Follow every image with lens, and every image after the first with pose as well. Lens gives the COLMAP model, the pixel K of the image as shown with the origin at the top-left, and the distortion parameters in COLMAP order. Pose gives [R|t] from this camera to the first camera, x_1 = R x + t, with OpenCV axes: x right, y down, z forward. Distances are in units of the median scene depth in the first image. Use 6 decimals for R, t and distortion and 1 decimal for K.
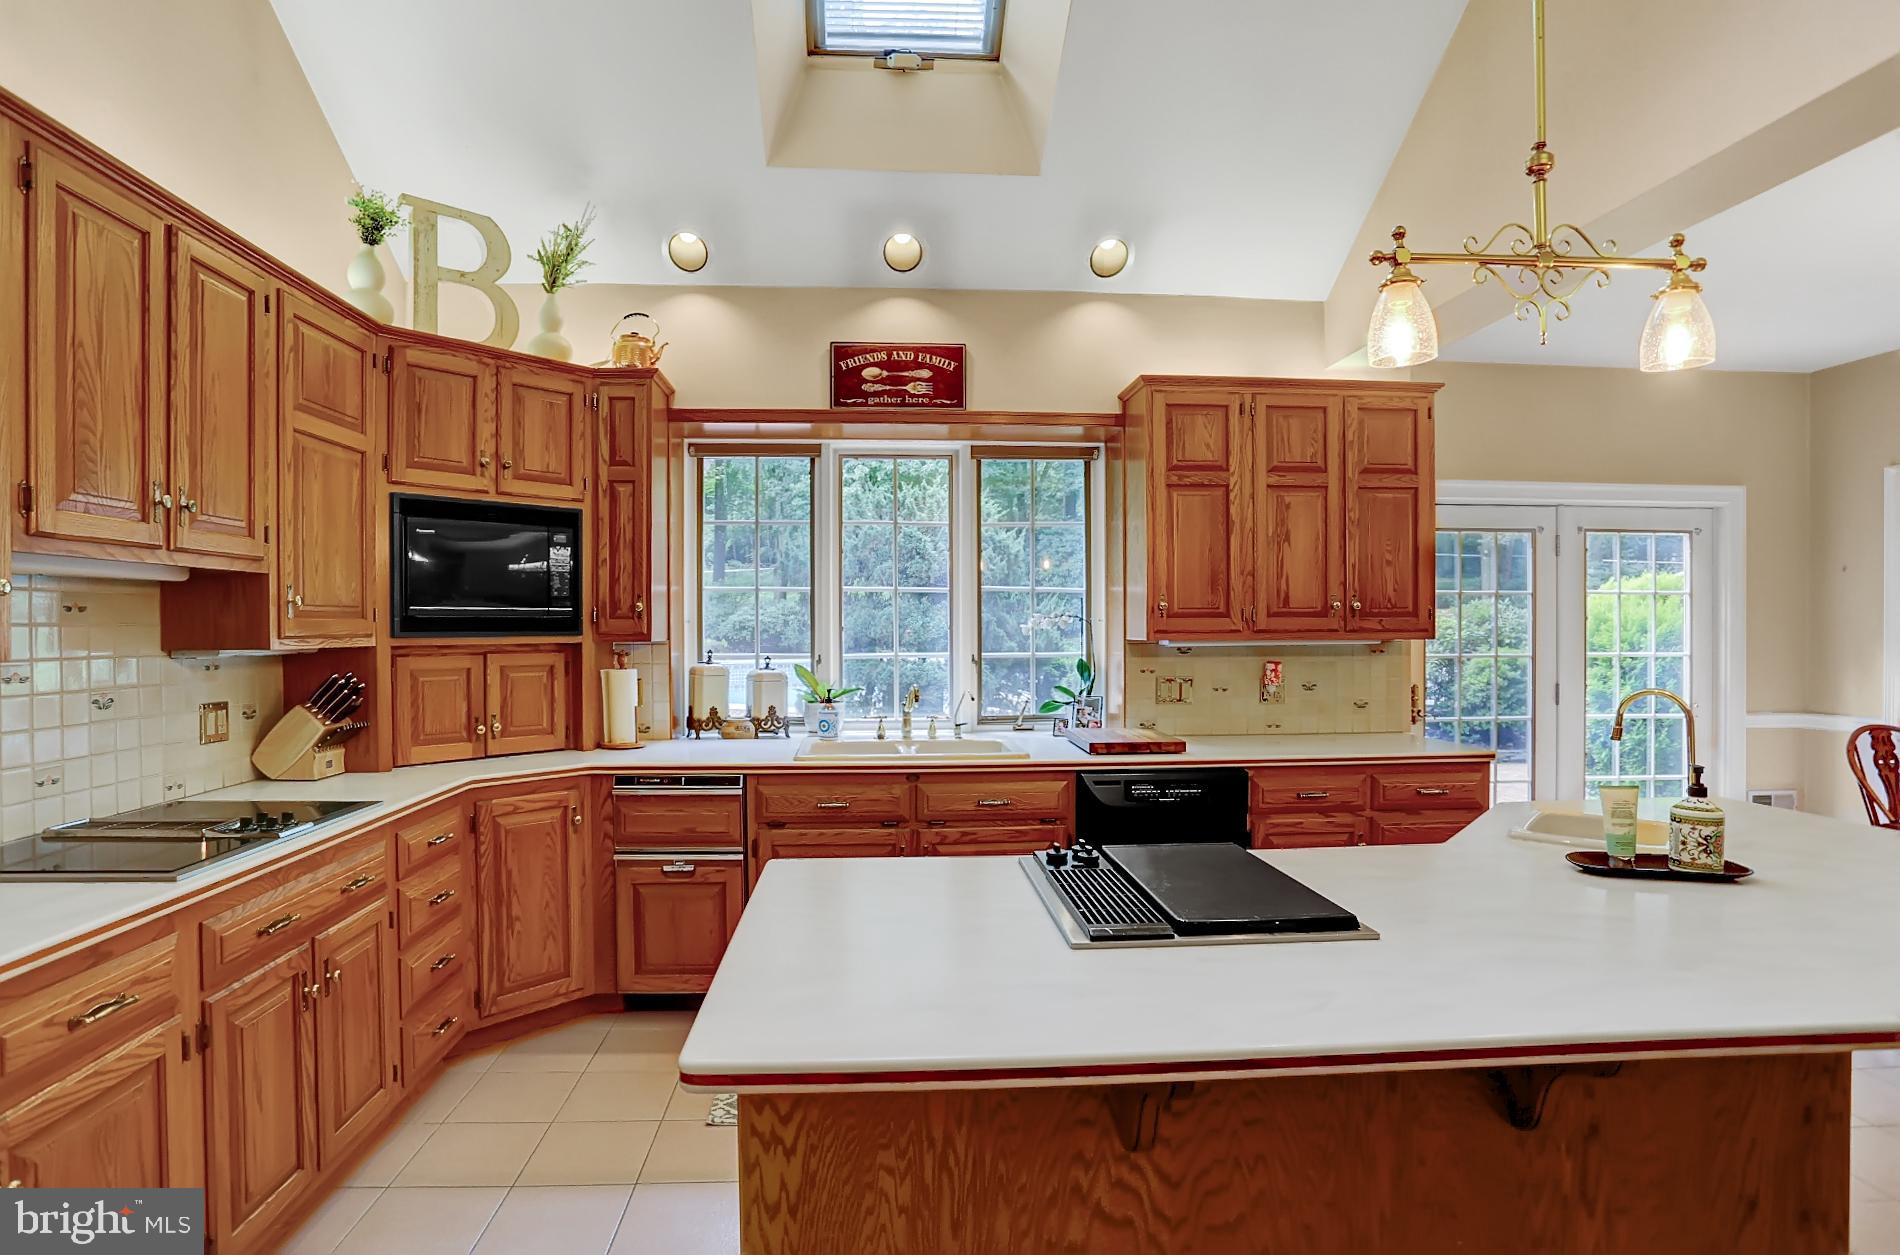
lens RADIAL K [[967.9, 0, 956.9], [0, 967.9, 643.9], [0, 0, 1]] dist [-0.054819, 0.014248]
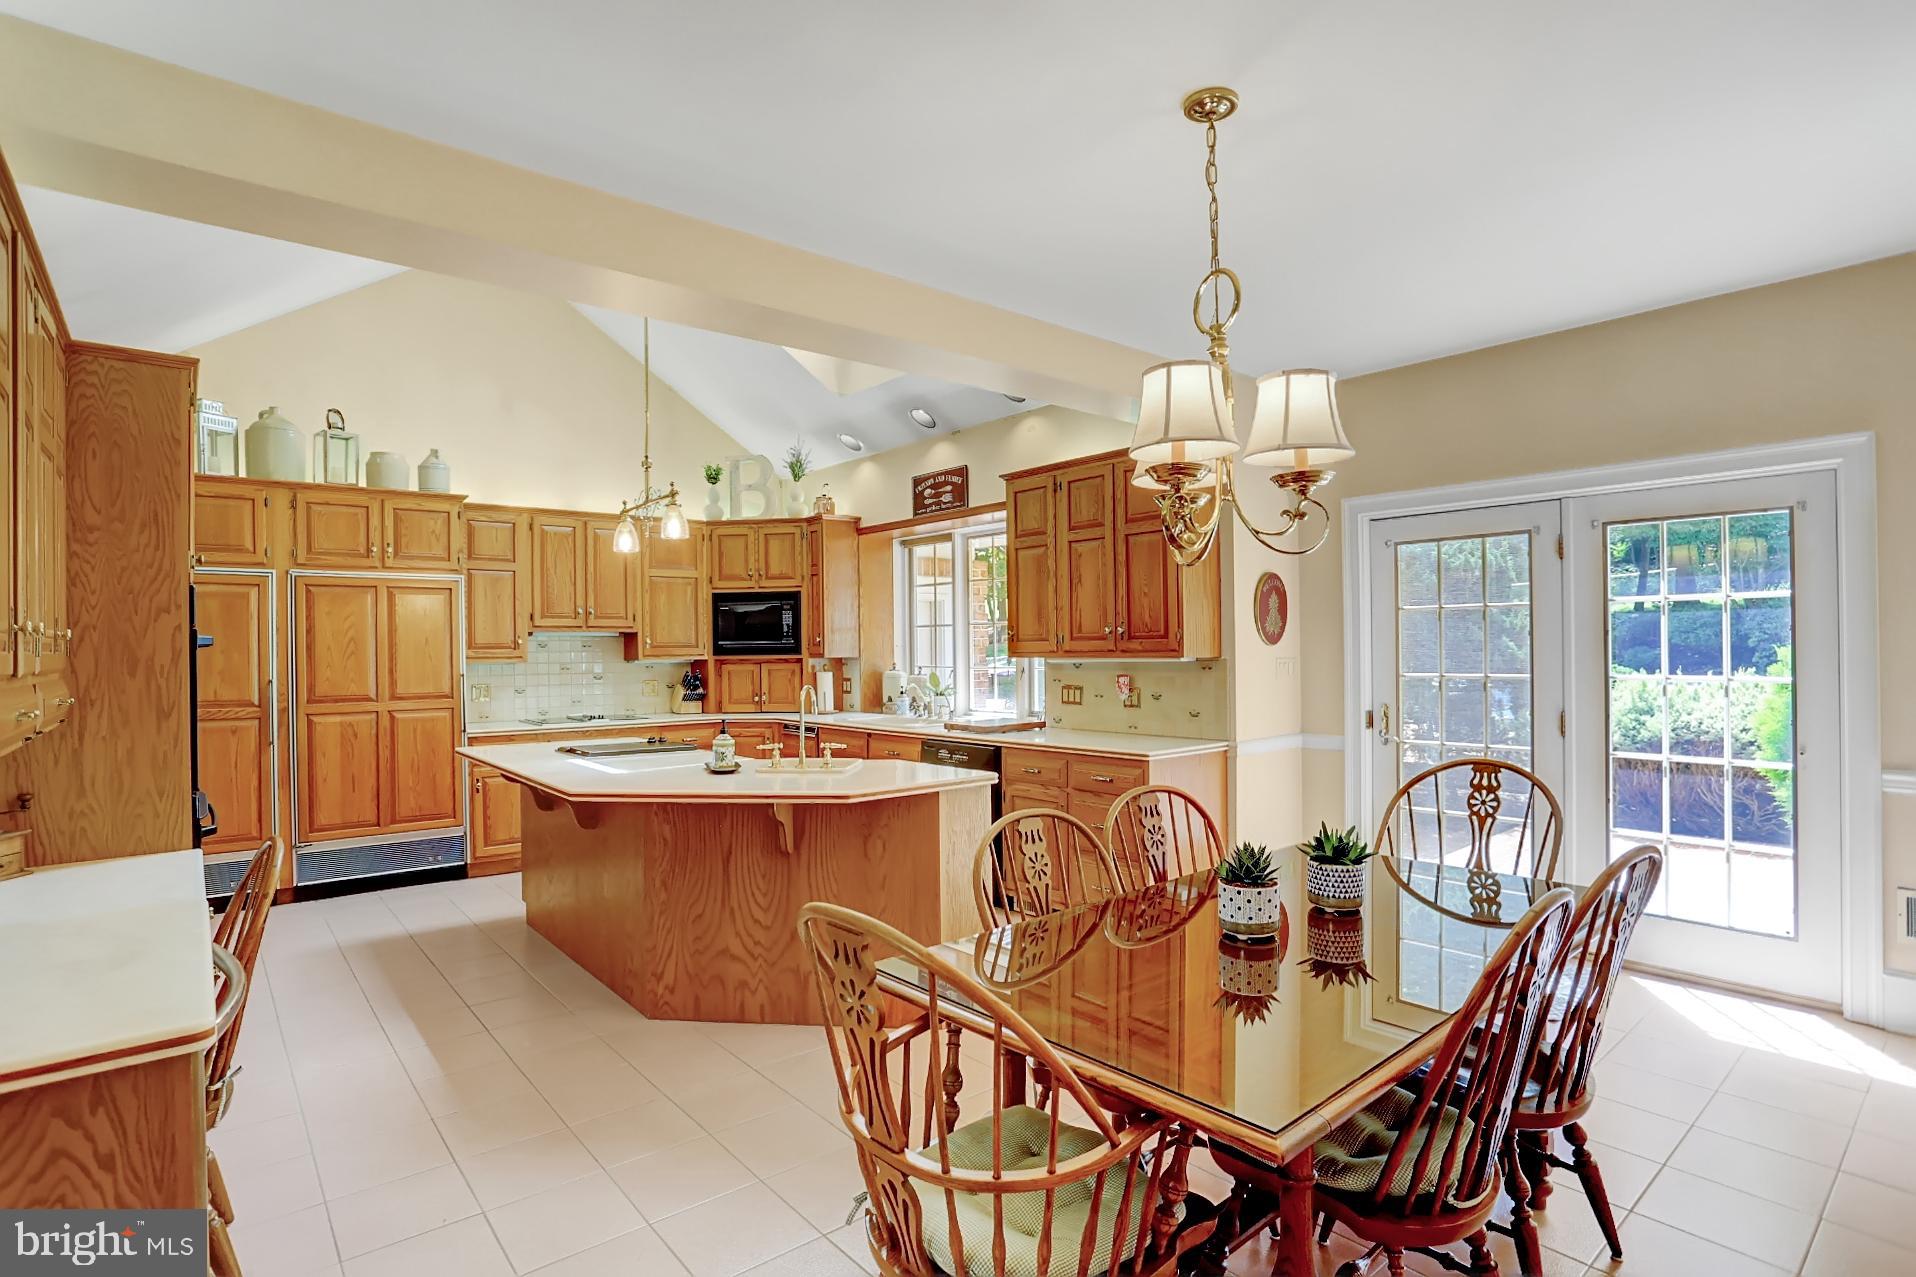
lens RADIAL K [[976.0, 0, 921.3], [0, 976.0, 662.6], [0, 0, 1]] dist [-0.054819, 0.014248]
pose [[0.558741, 0.006190, -0.829319, 1.333821], [-0.005334, 0.999978, 0.003870, -0.001457], [0.829325, 0.002261, 0.558762, 0.080258]]
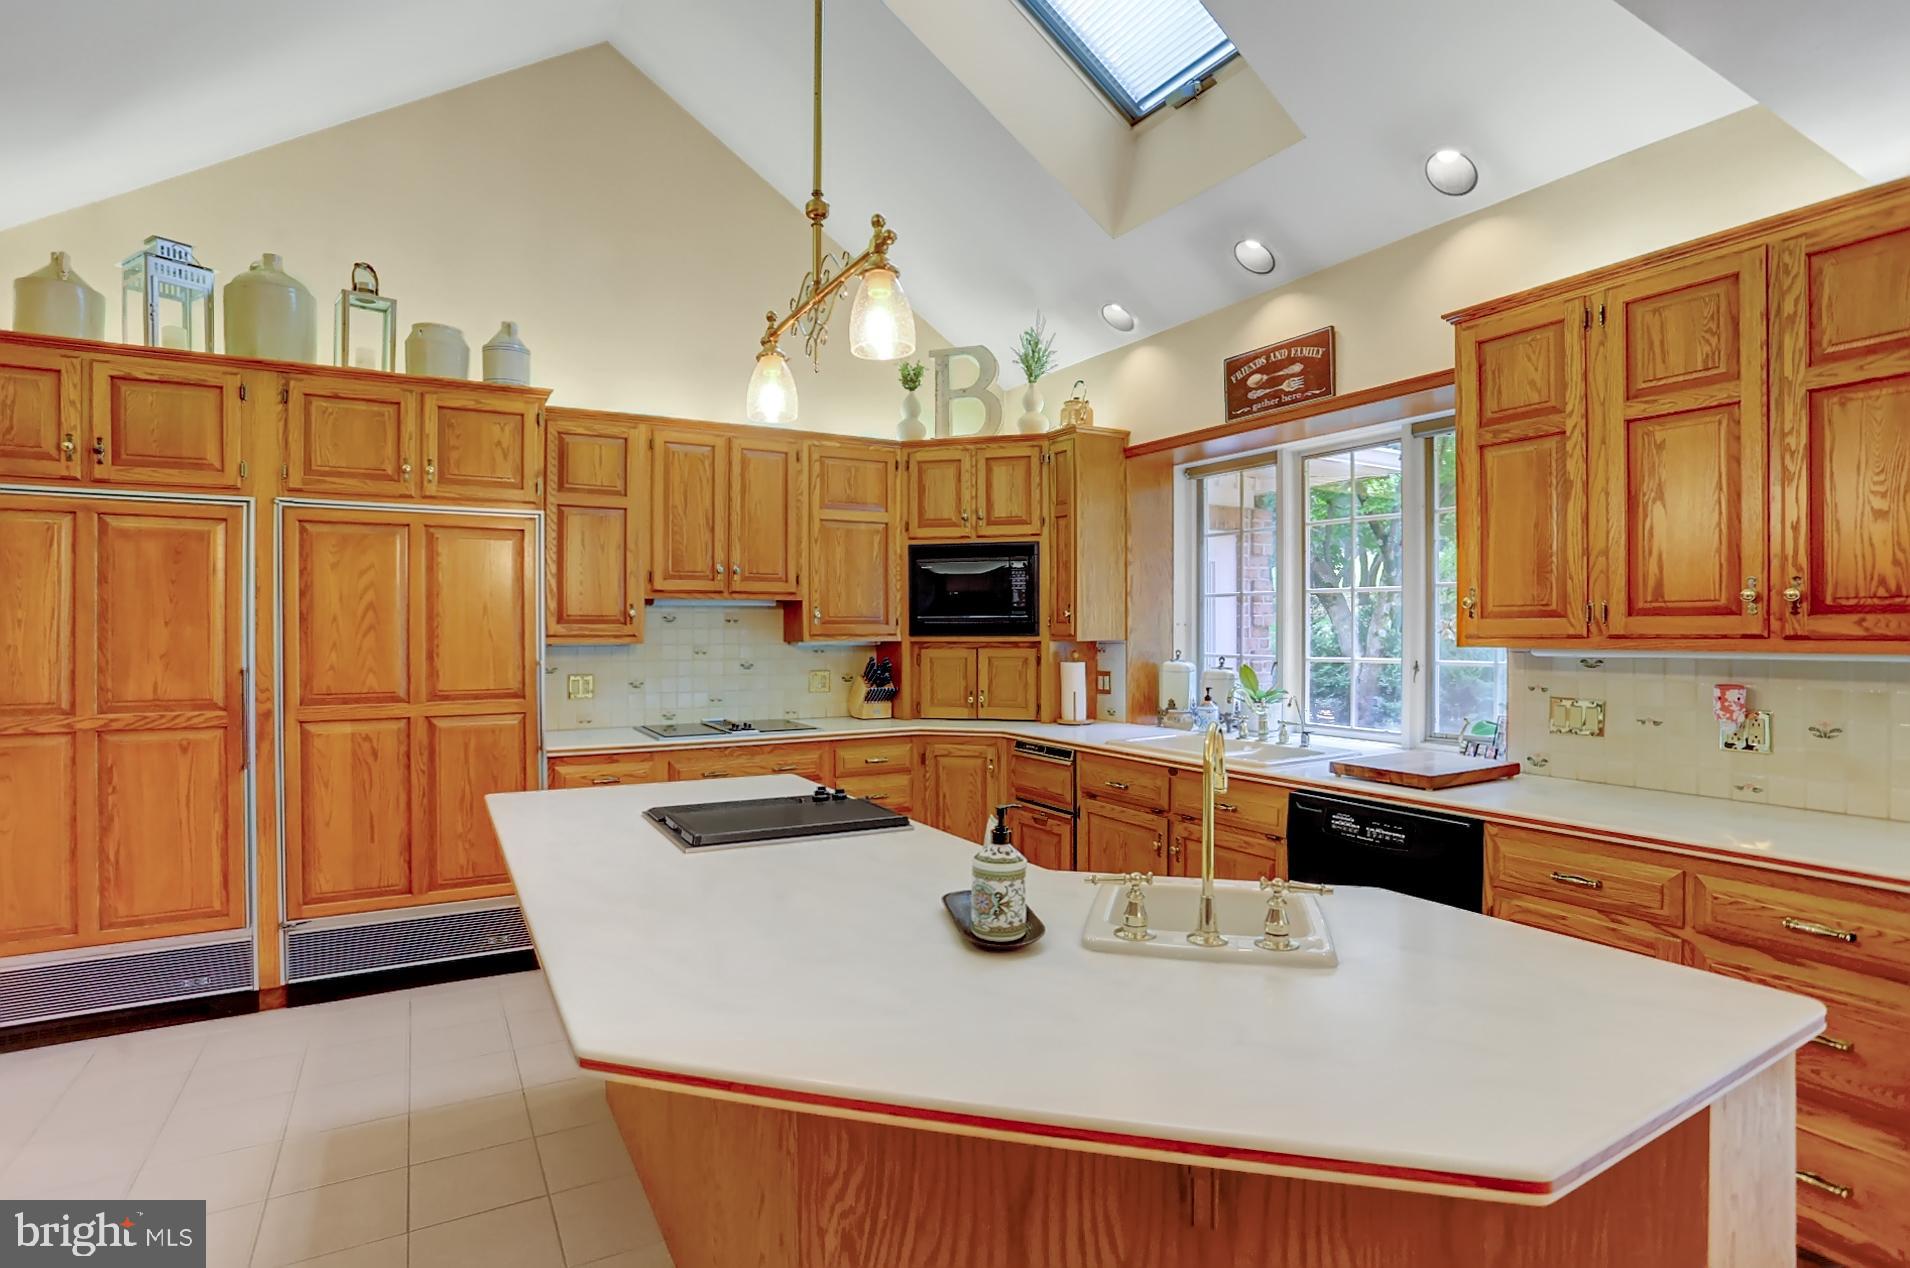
lens RADIAL K [[973.0, 0, 929.5], [0, 973.0, 635.8], [0, 0, 1]] dist [-0.054819, 0.014248]
pose [[0.419259, 0.006654, -0.907842, 0.729245], [-0.016082, 0.999871, -0.000099, -0.006047], [0.907724, 0.014641, 0.419312, 0.281144]]
